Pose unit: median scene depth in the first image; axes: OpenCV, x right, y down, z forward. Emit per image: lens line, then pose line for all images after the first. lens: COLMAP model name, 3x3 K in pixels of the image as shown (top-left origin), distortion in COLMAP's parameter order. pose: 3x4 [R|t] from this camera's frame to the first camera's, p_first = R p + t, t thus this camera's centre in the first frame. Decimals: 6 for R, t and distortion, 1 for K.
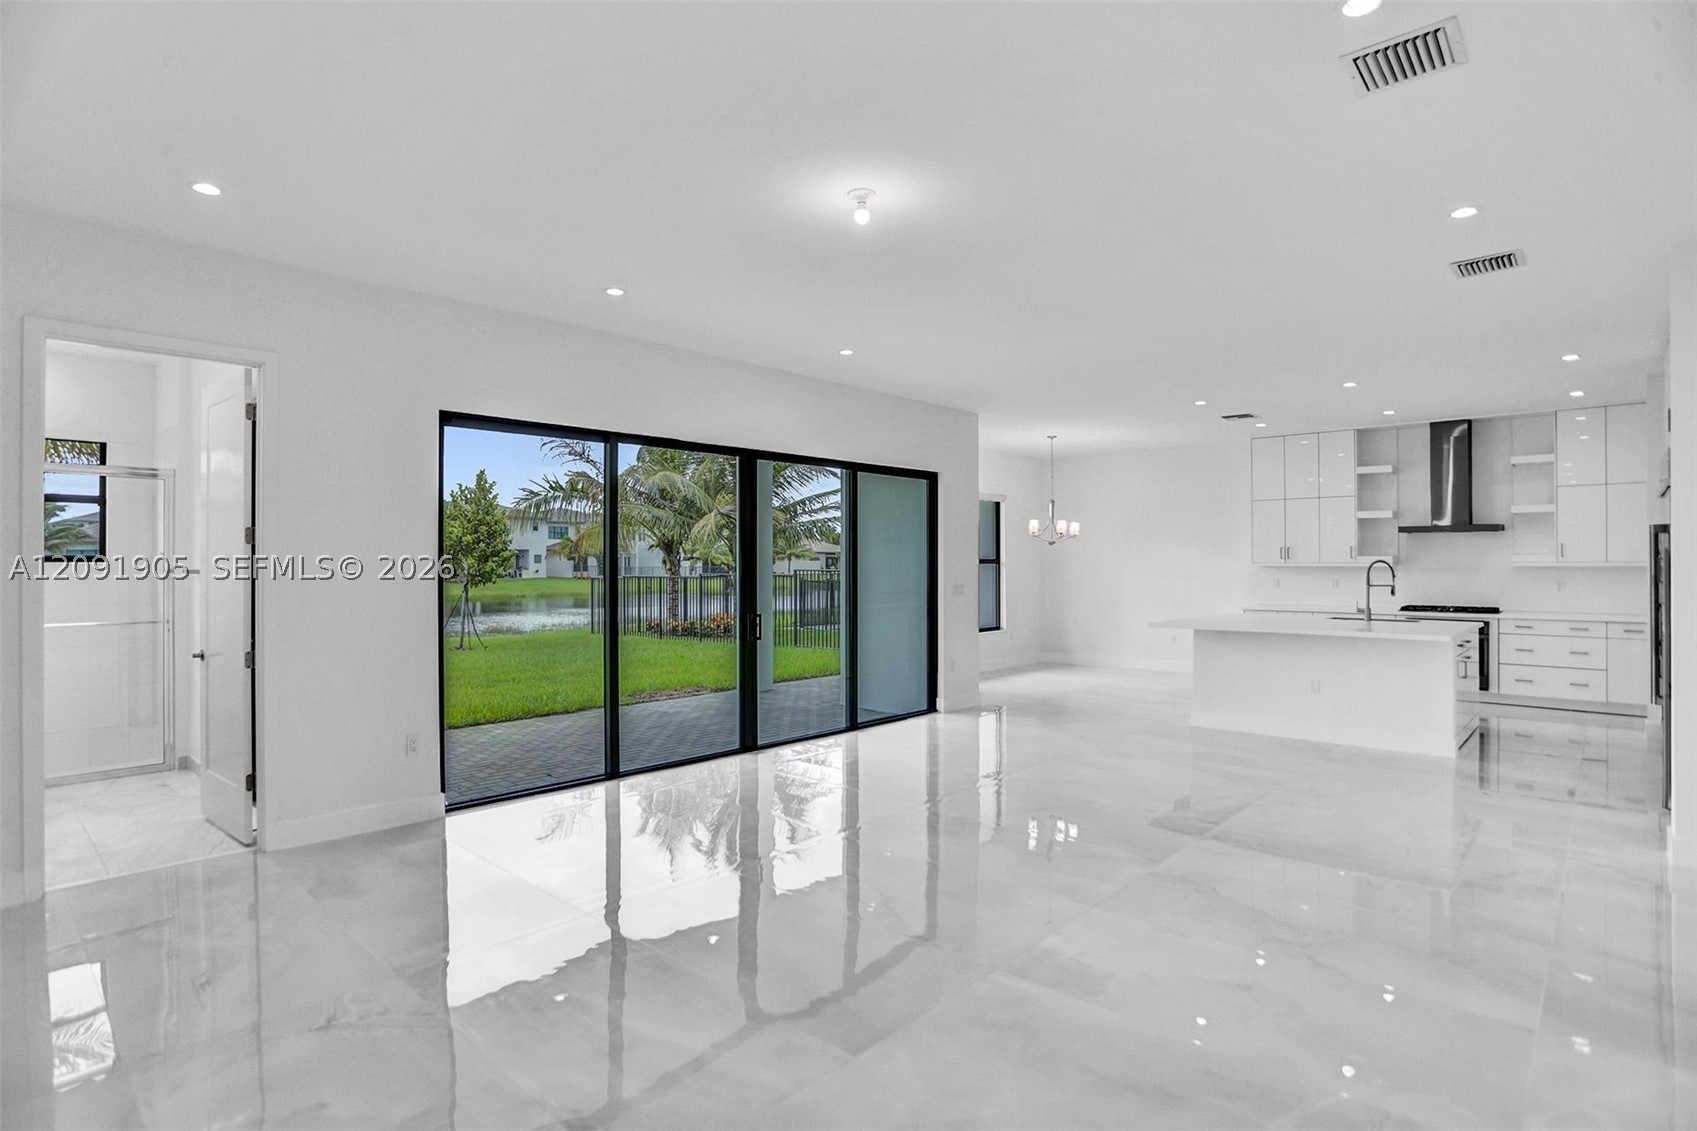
lens RADIAL K [[845.5, 0, 861.5], [0, 845.5, 562.5], [0, 0, 1]] dist [-0.038955, 0.003587]
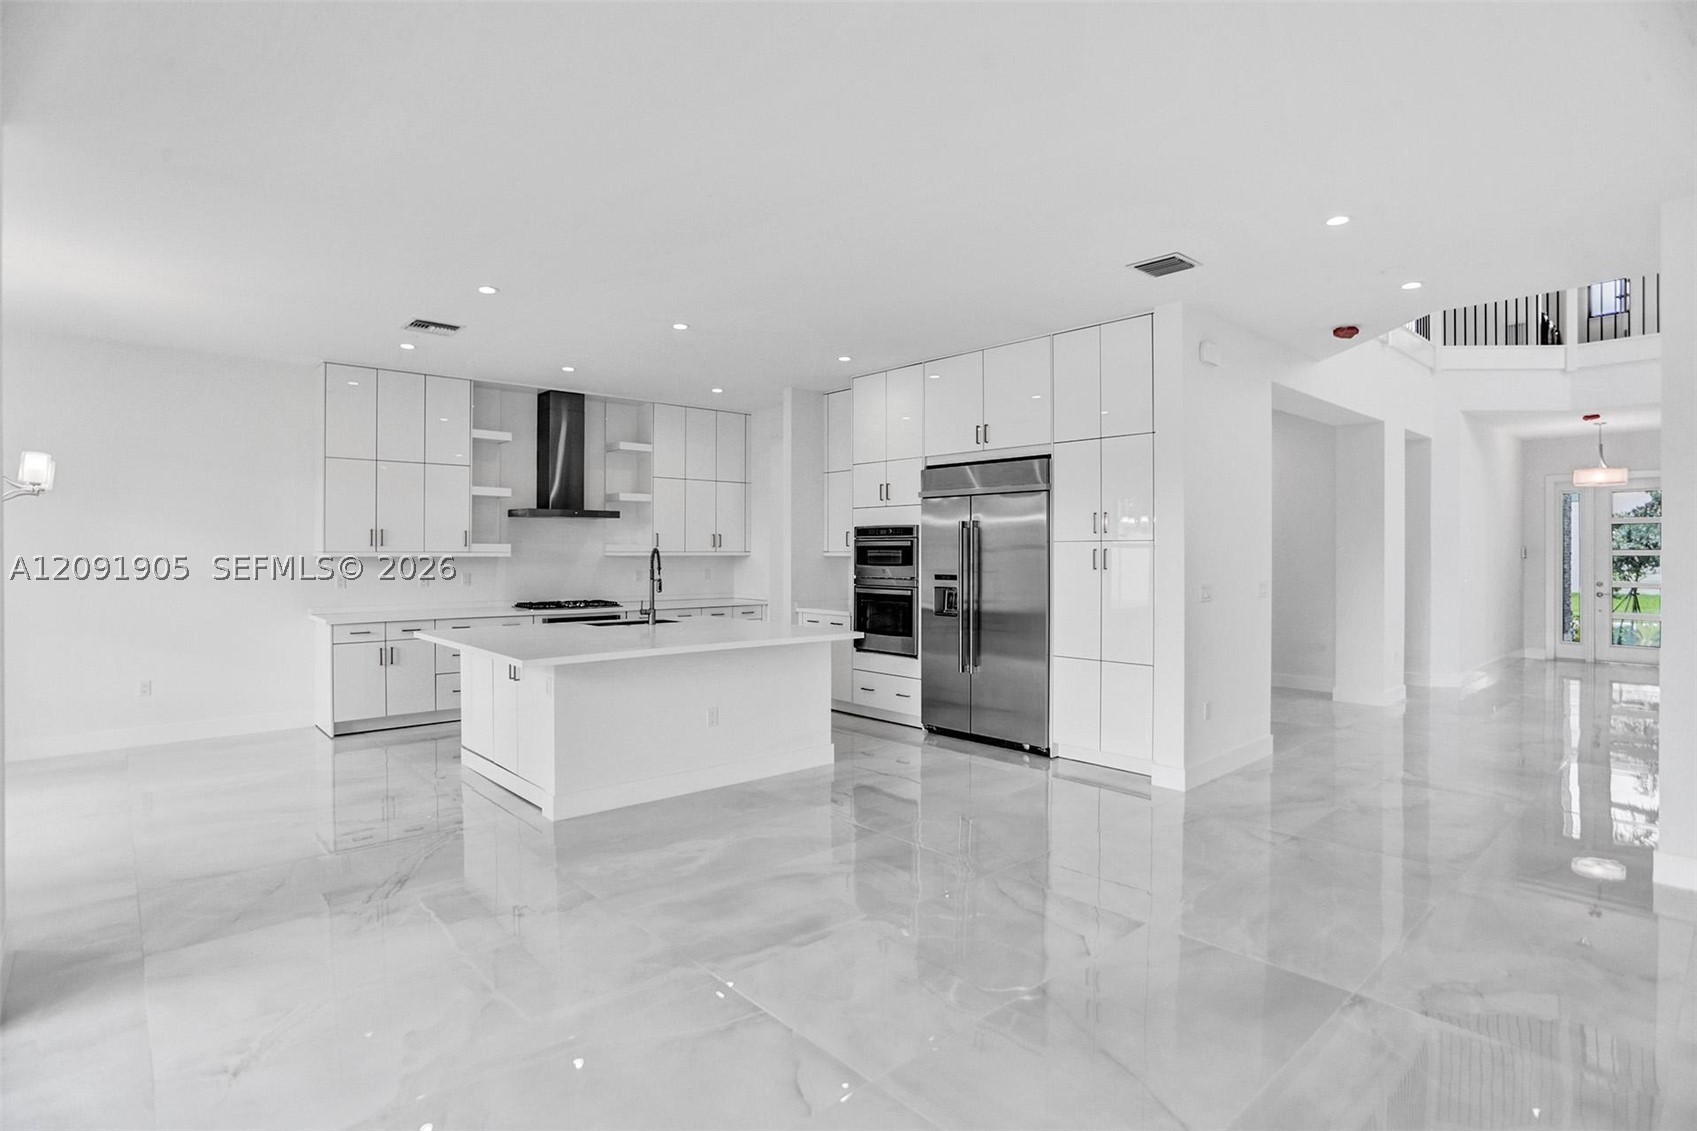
lens RADIAL K [[845.5, 0, 847.3], [0, 845.5, 553.1], [0, 0, 1]] dist [-0.038955, 0.003587]
pose [[0.107442, -0.003795, 0.994204, -0.144076], [0.001499, 0.999992, 0.003655, -0.000979], [-0.994210, 0.001097, 0.107447, 0.561750]]
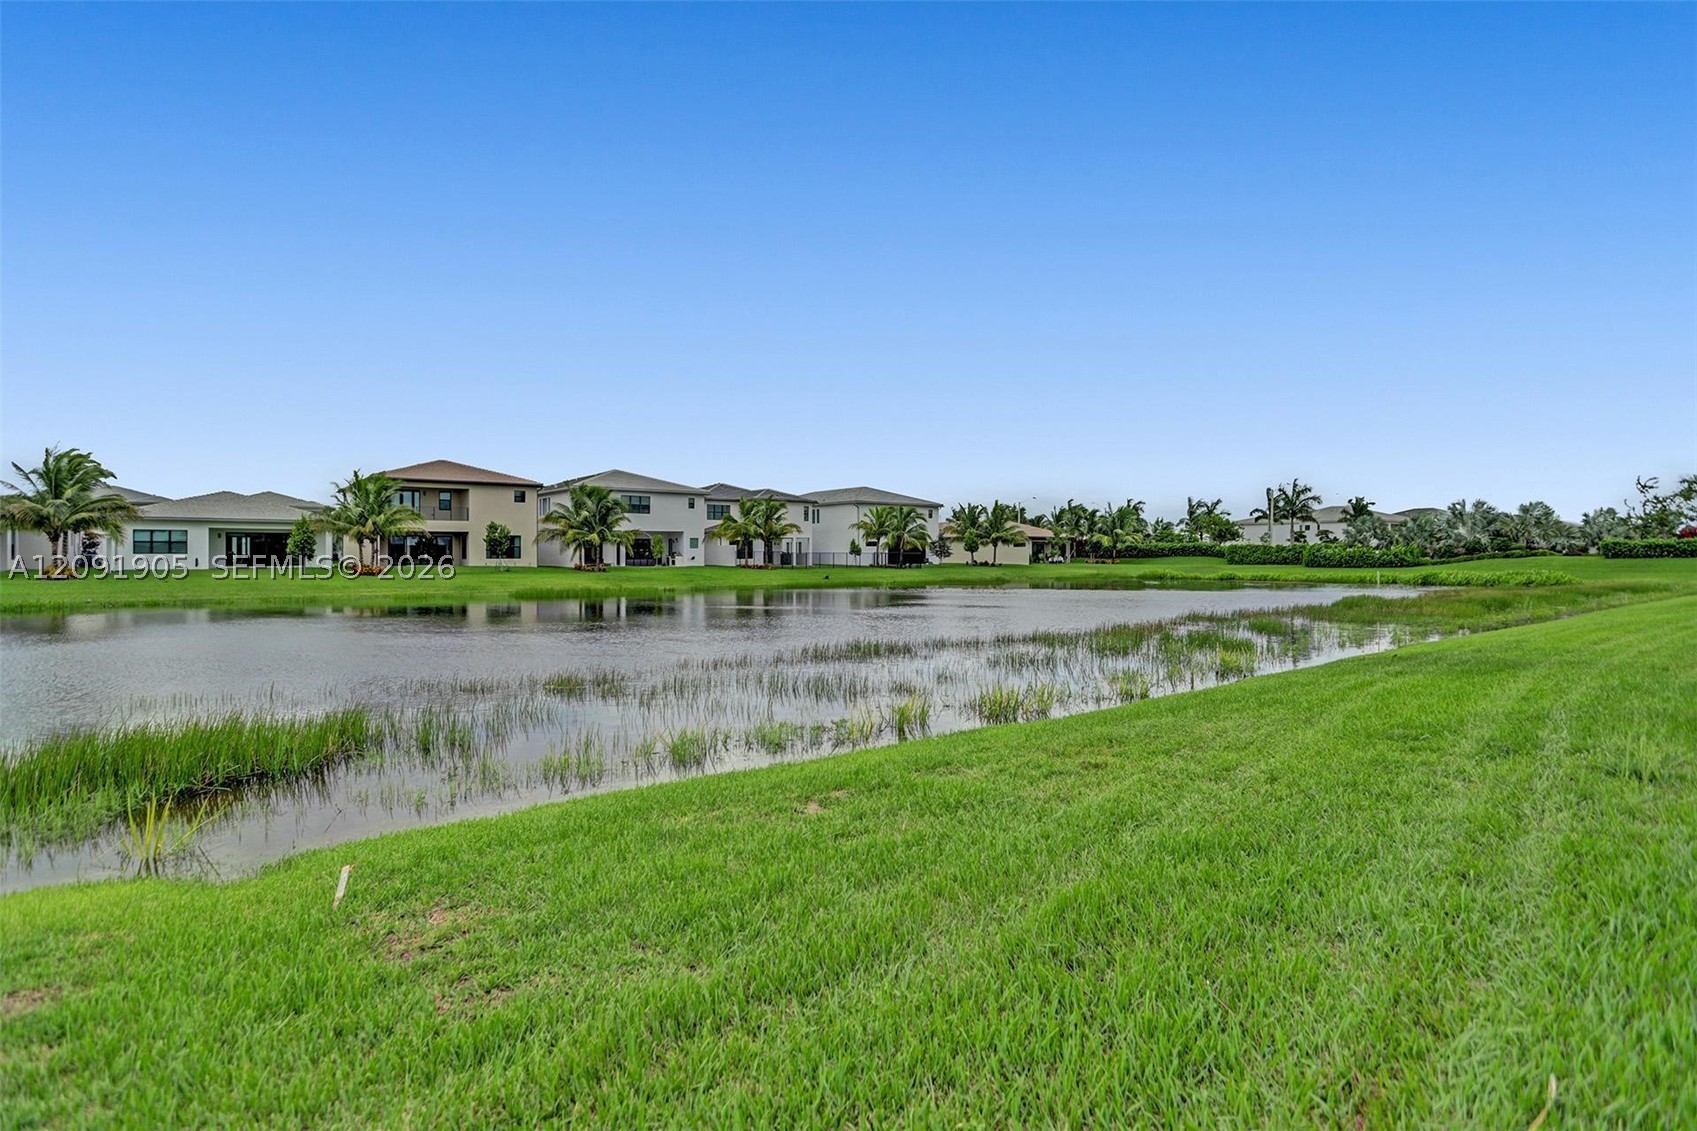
lens RADIAL K [[845.5, 0, 858.5], [0, 845.5, 555.9], [0, 0, 1]] dist [-0.038955, 0.003587]
pose [[0.983251, 0.004082, -0.182211, -0.846724], [-0.003387, 0.999986, 0.004121, 0.047653], [0.182225, -0.003435, 0.983251, 2.396915]]
